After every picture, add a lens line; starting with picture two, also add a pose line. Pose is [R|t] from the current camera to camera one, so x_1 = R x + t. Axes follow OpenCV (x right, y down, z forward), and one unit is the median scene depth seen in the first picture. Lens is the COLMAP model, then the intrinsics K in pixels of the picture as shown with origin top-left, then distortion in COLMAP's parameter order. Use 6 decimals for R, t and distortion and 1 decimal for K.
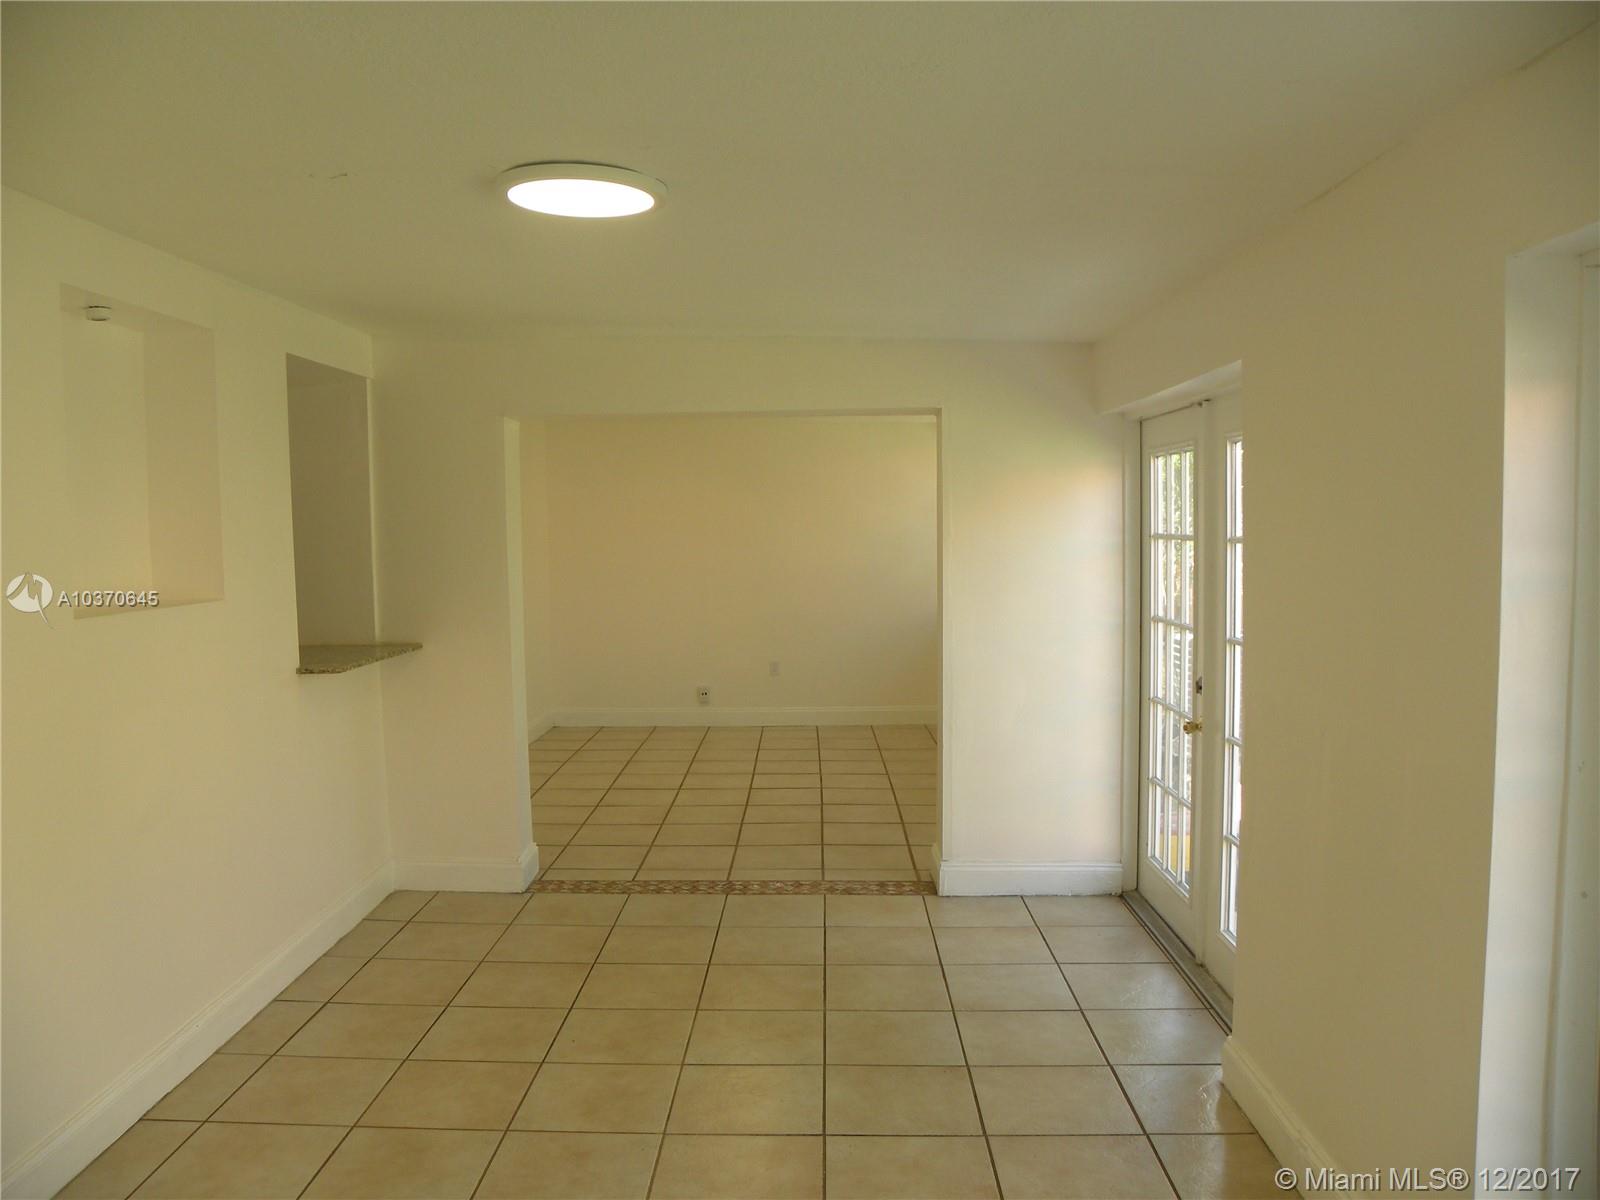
lens RADIAL K [[1211.0, 0, 790.3], [0, 1211.0, 602.5], [0, 0, 1]] dist [-0.109866, 0.015703]
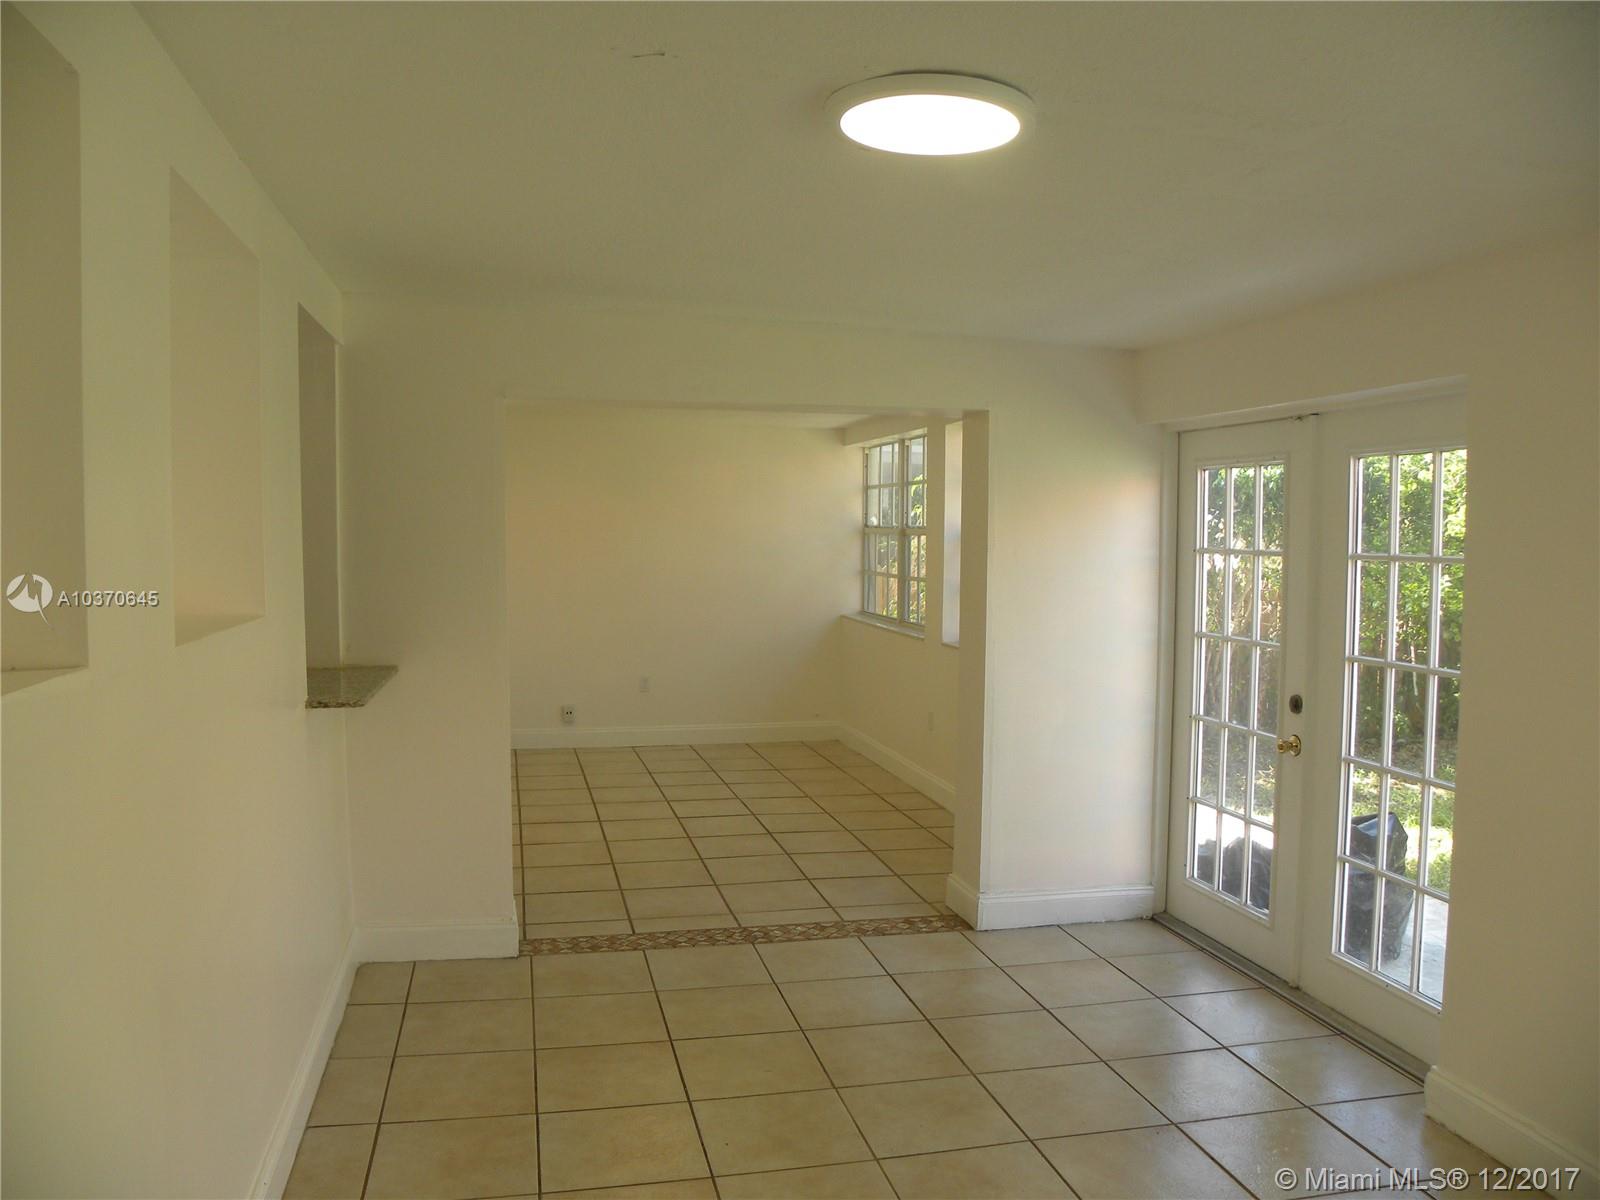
lens RADIAL K [[1211.0, 0, 802.3], [0, 1211.0, 603.5], [0, 0, 1]] dist [-0.109866, 0.015703]
pose [[0.969327, 0.004547, 0.245732, -0.238510], [-0.003038, 0.999974, -0.006519, -0.004521], [-0.245755, 0.005573, 0.969316, 0.125407]]
